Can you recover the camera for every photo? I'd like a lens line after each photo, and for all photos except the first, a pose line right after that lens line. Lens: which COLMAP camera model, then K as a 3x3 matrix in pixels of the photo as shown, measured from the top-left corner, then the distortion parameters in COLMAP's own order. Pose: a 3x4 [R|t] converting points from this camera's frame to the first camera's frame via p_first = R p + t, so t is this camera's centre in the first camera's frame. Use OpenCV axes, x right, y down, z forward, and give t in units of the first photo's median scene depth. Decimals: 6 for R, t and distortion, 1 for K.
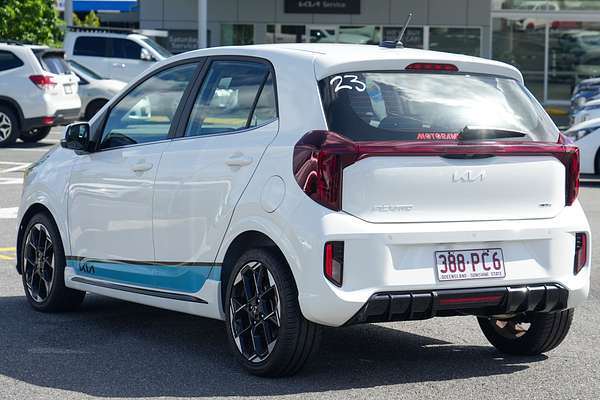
lens RADIAL K [[1316.8, 0, 300.0], [0, 1316.8, 199.6], [0, 0, 1]] dist [-0.024648, 0.000000]
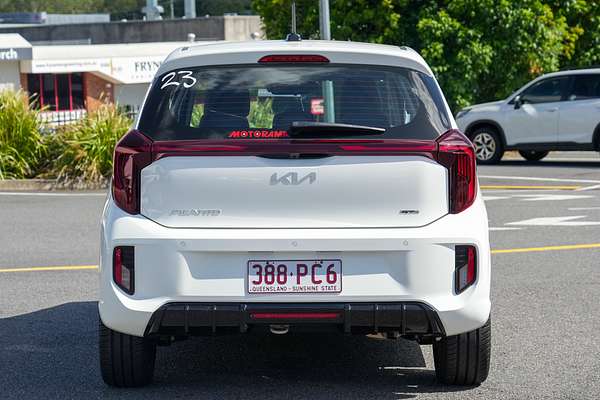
lens RADIAL K [[1194.1, 0, 300.8], [0, 1194.1, 199.5], [0, 0, 1]] dist [0.216997, 0.000000]
pose [[0.890921, 0.007111, -0.454103, 0.505120], [-0.013343, 0.999856, -0.010521, 0.005358], [0.453963, 0.015432, 0.890887, 0.276618]]
